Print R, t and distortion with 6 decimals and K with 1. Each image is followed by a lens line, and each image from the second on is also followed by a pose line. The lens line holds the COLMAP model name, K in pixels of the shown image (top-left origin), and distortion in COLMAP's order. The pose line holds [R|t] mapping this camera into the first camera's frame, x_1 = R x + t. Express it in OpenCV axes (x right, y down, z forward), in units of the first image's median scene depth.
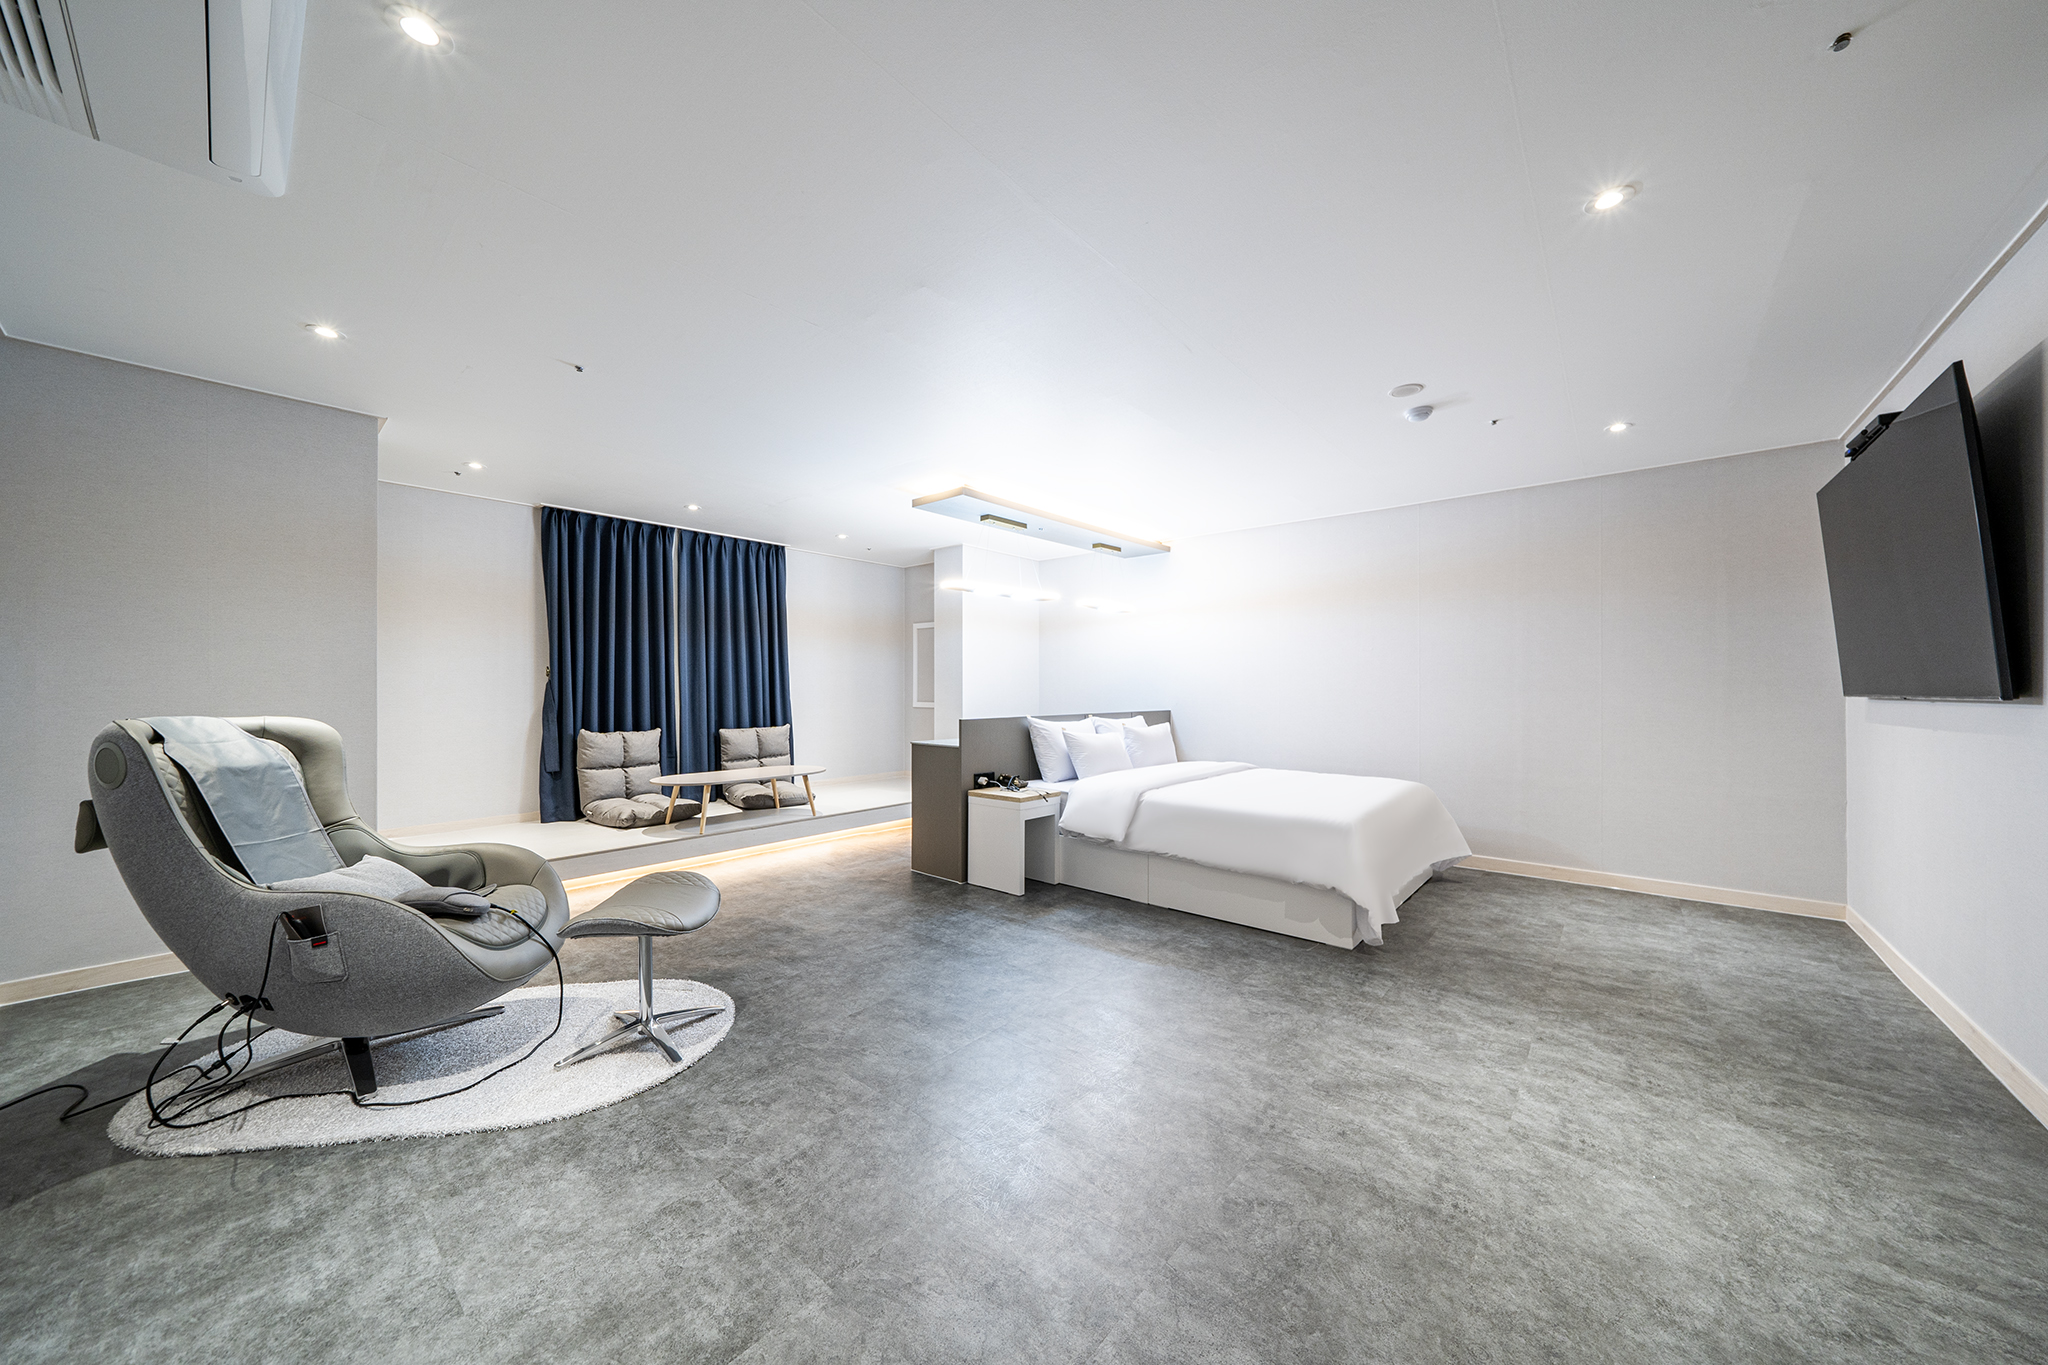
lens RADIAL K [[694.6, 0, 1030.4], [0, 694.6, 680.0], [0, 0, 1]] dist [-0.006095, 0.000136]
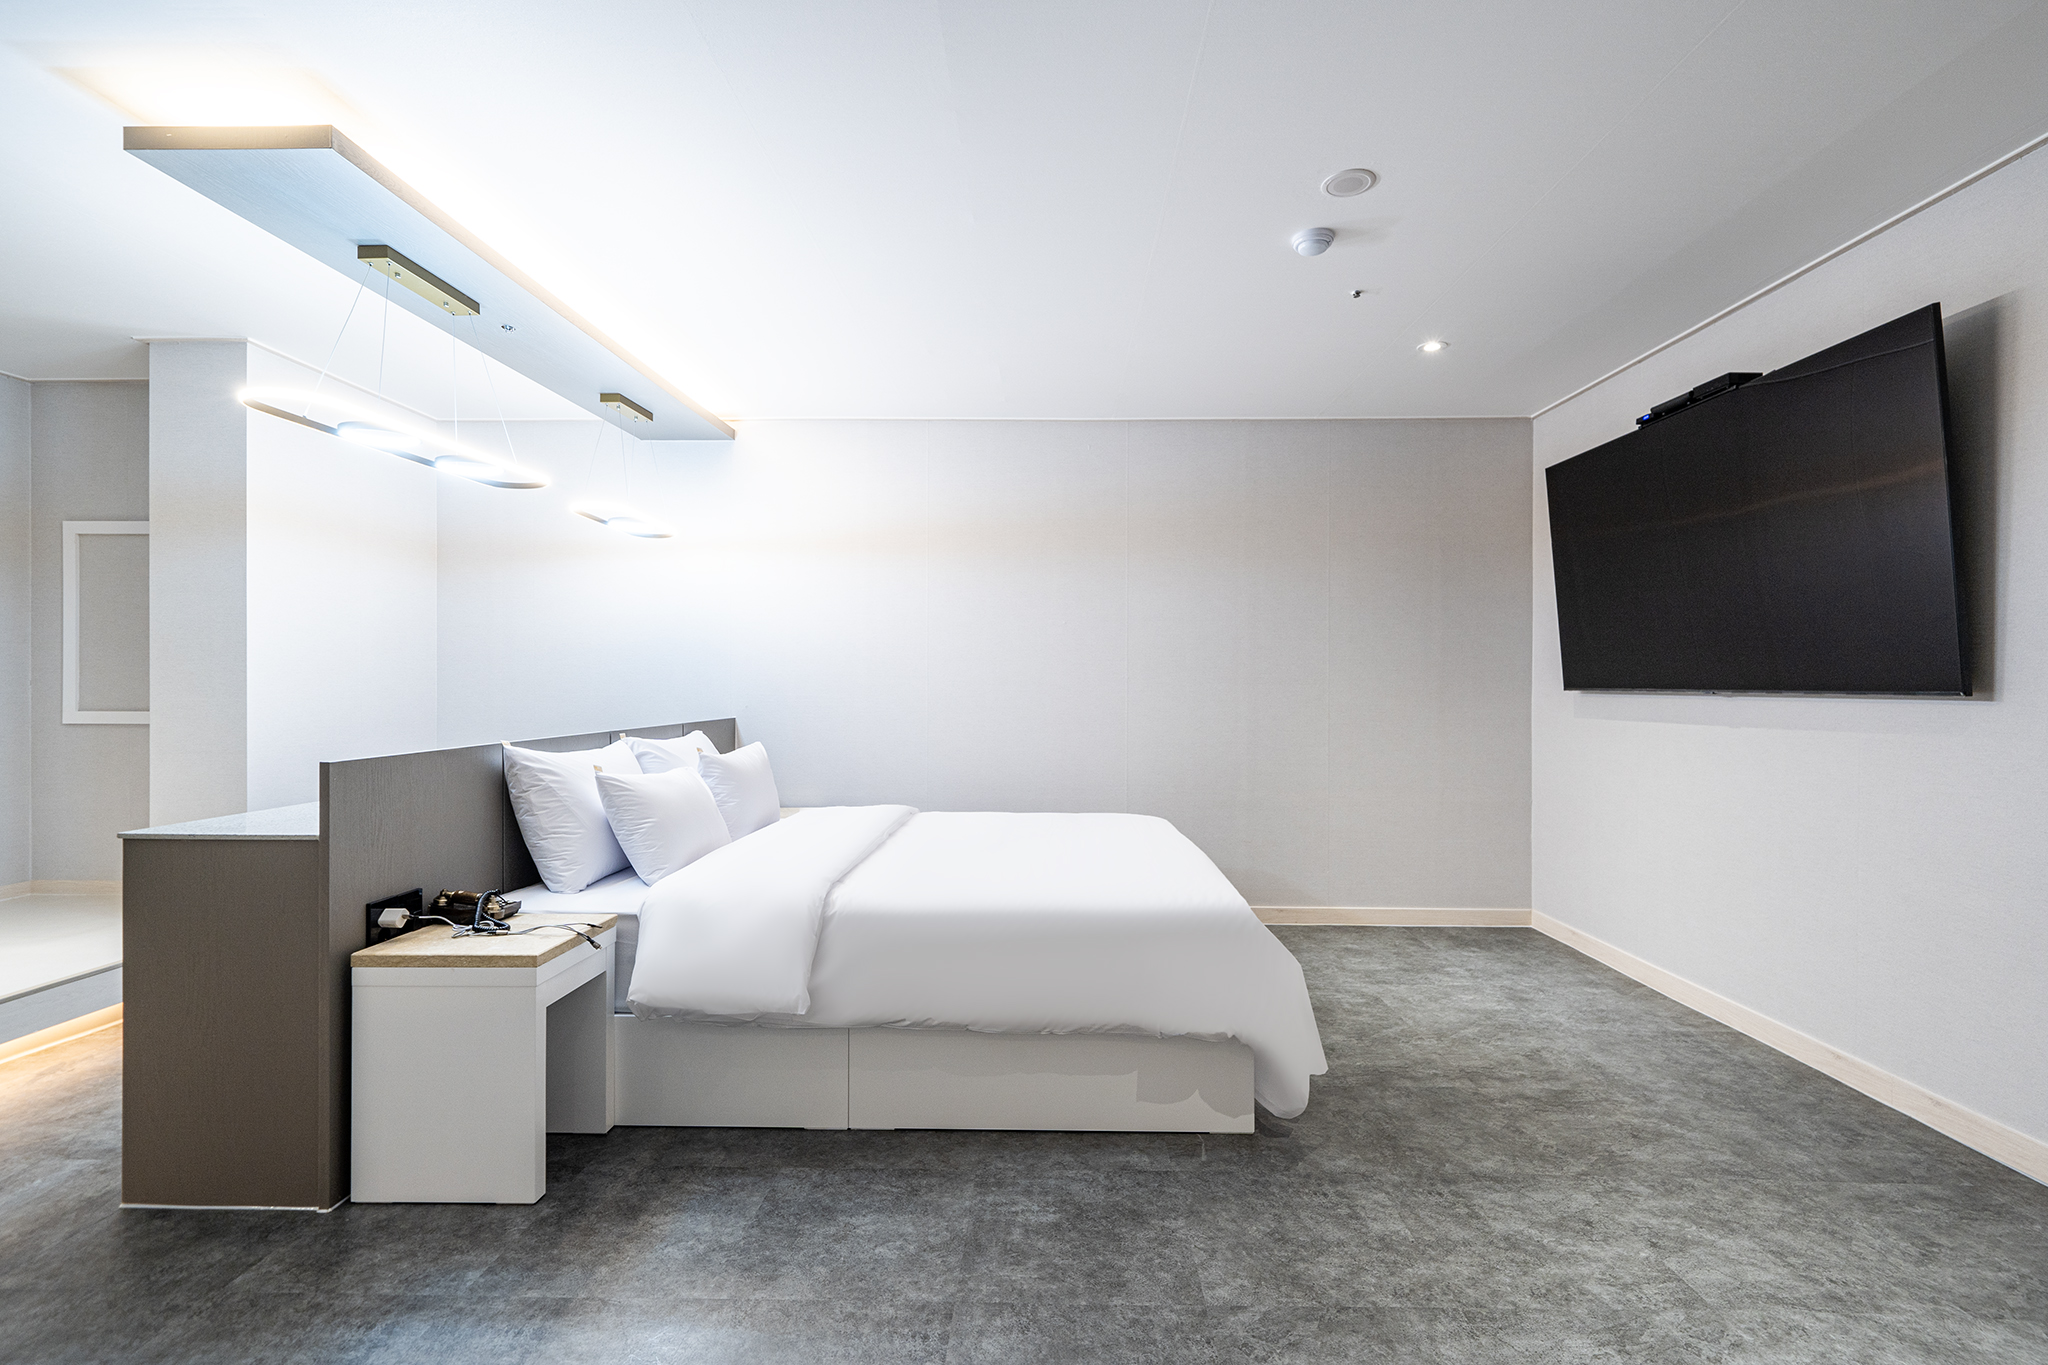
lens RADIAL K [[893.1, 0, 1024.0], [0, 893.1, 682.5], [0, 0, 1]] dist [0.003816, -0.000061]
pose [[0.773527, 0.001486, 0.633762, -0.131960], [-0.009710, 0.999908, 0.009507, 0.007797], [-0.633689, -0.013508, 0.773470, 0.466145]]
